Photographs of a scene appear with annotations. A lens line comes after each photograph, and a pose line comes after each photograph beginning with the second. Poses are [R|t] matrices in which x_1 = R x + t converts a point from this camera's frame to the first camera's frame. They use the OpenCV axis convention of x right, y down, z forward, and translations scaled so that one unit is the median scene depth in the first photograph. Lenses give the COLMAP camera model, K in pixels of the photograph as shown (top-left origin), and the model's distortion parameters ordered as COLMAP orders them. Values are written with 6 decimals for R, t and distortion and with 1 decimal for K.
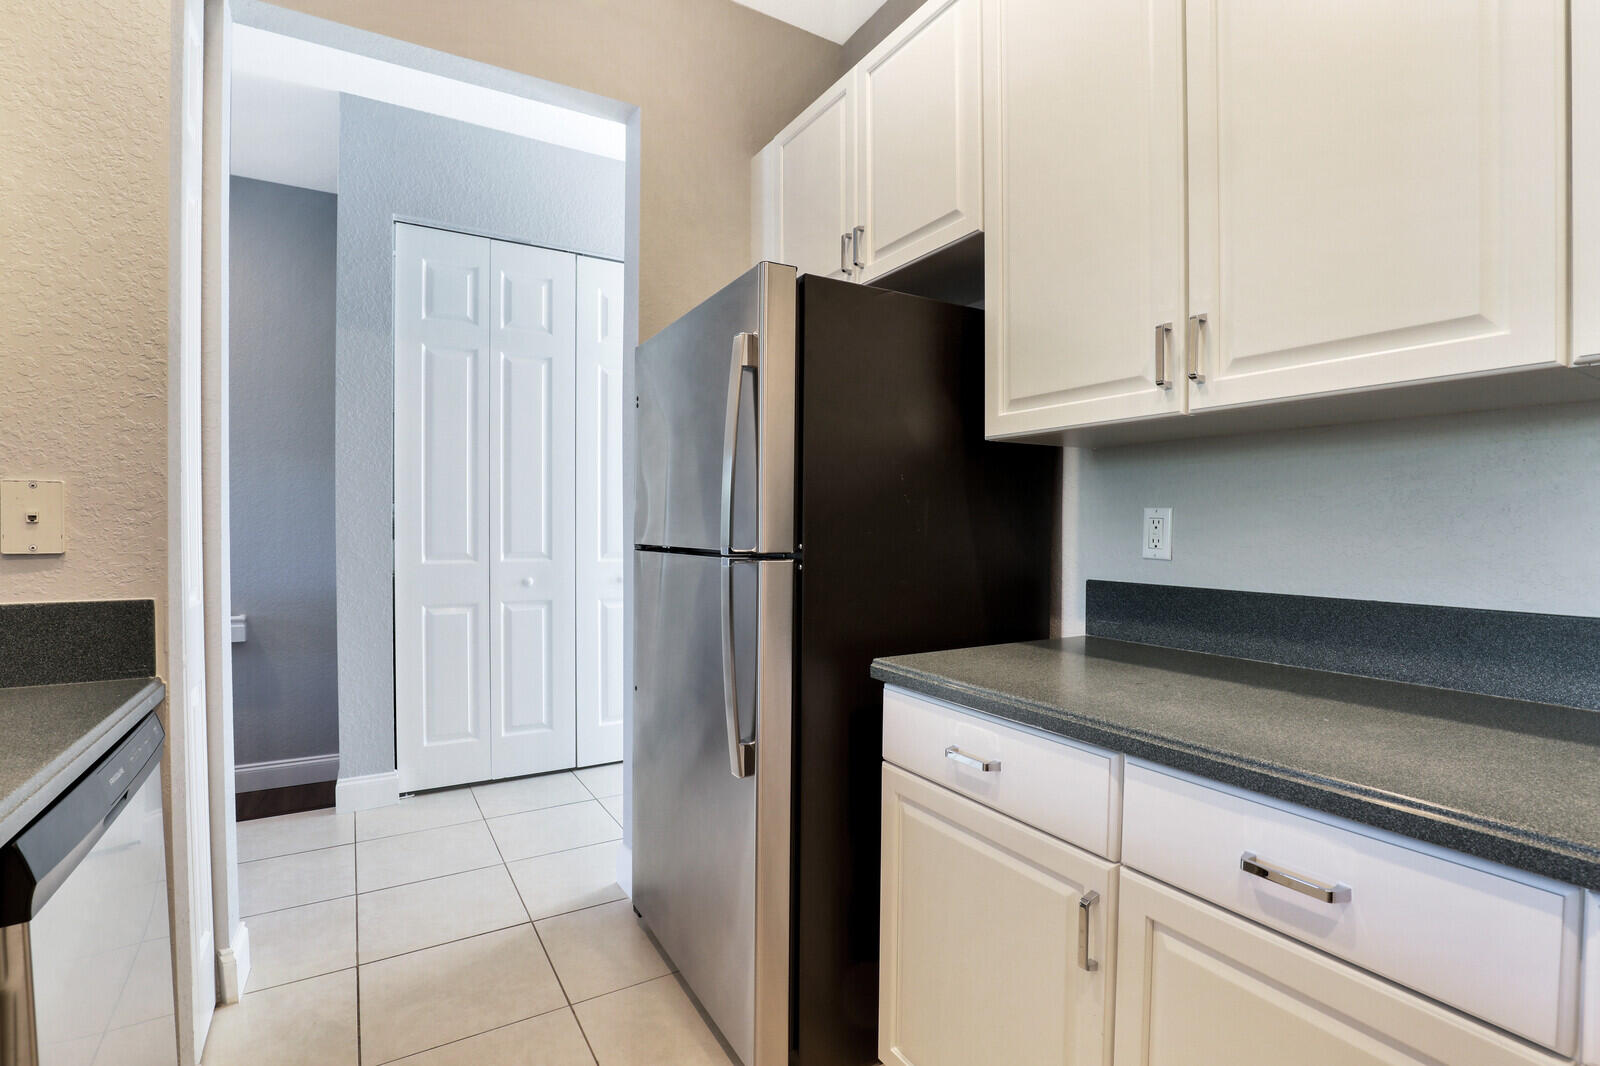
lens RADIAL K [[751.9, 0, 797.0], [0, 751.9, 535.9], [0, 0, 1]] dist [-0.034335, 0.000359]
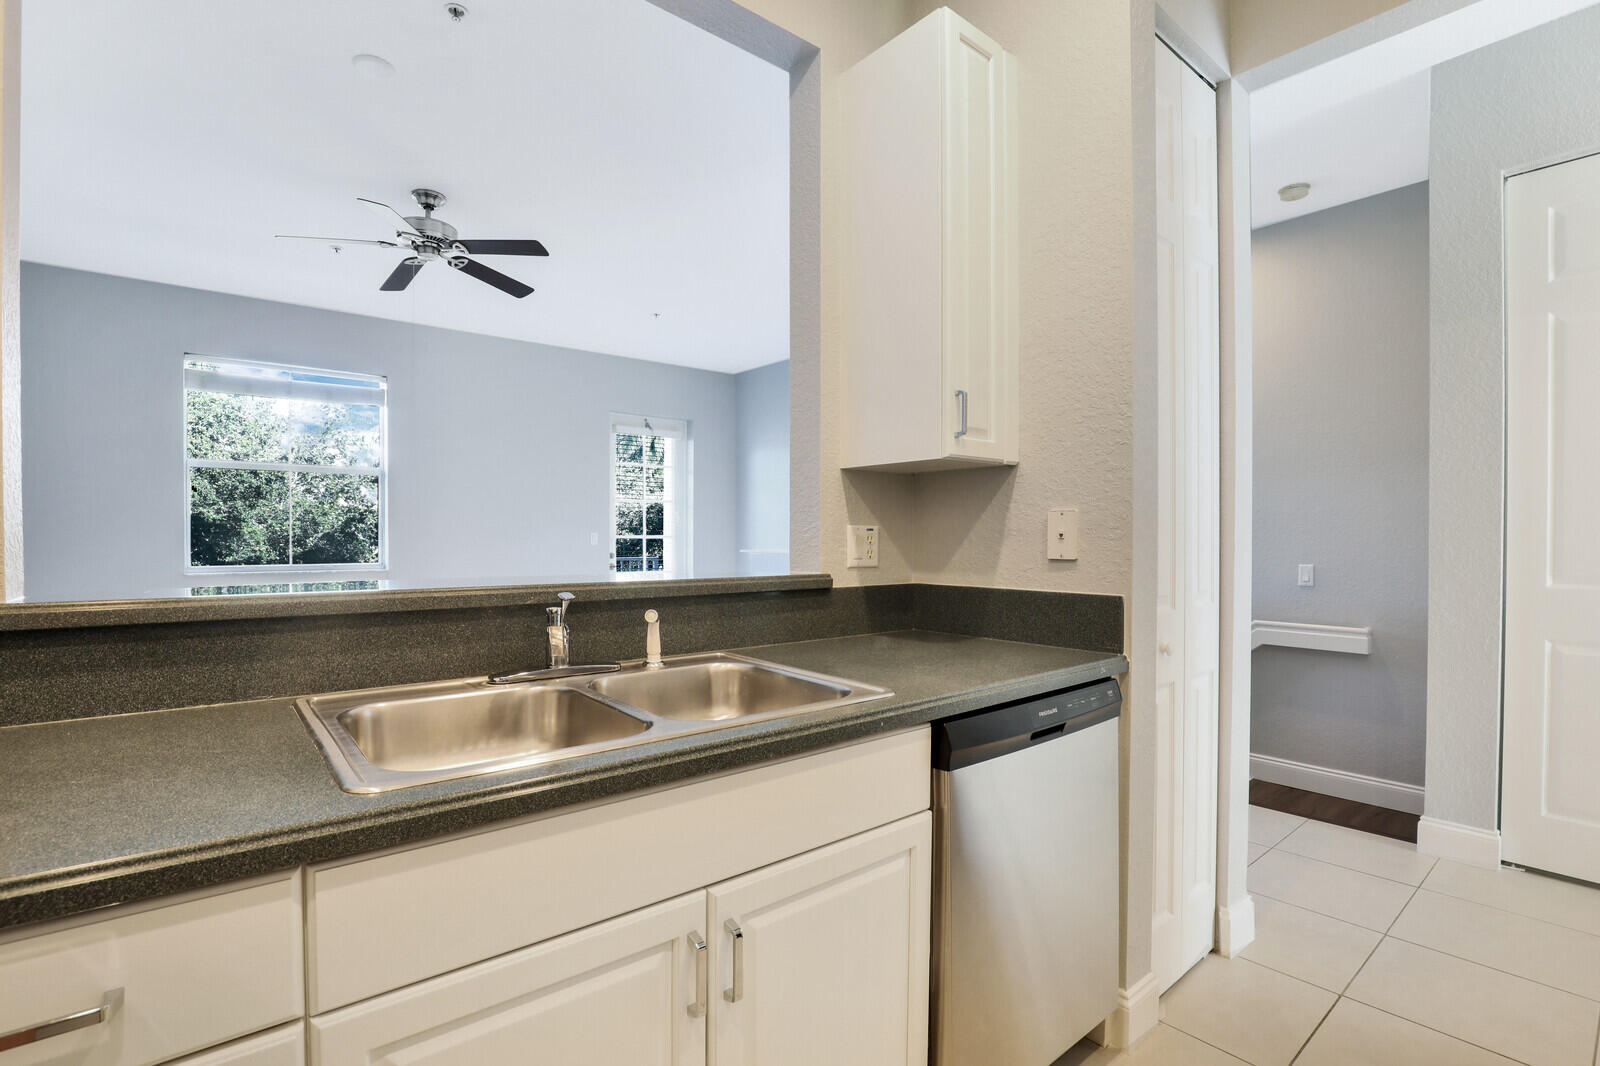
lens RADIAL K [[746.5, 0, 795.6], [0, 746.5, 542.7], [0, 0, 1]] dist [-0.040497, 0.008184]
pose [[0.136795, 0.004109, -0.990591, 0.255322], [-0.012413, 0.999920, 0.002433, -0.004040], [0.990522, 0.011963, 0.136835, 0.156304]]
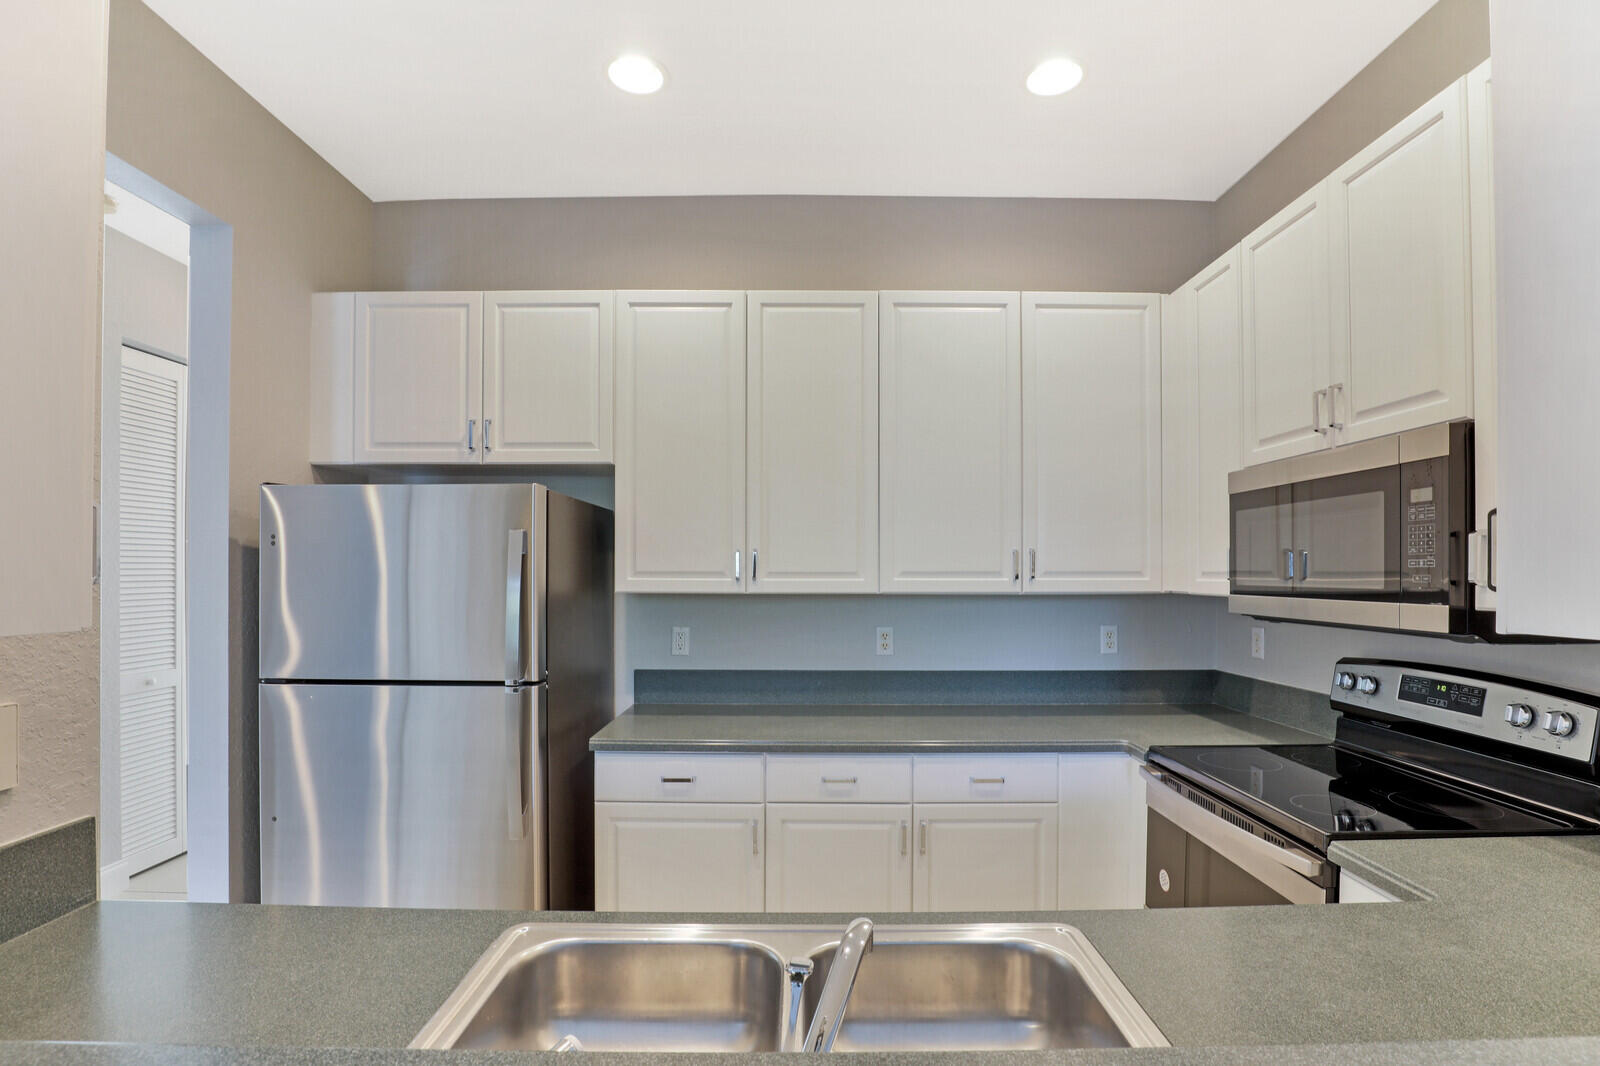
lens RADIAL K [[749.0, 0, 804.4], [0, 749.0, 573.2], [0, 0, 1]] dist [-0.002505, -0.000253]
pose [[0.520128, 0.001118, 0.854087, -0.856010], [0.009655, 0.999928, -0.007189, -0.143366], [-0.854034, 0.011986, 0.520080, -0.182439]]
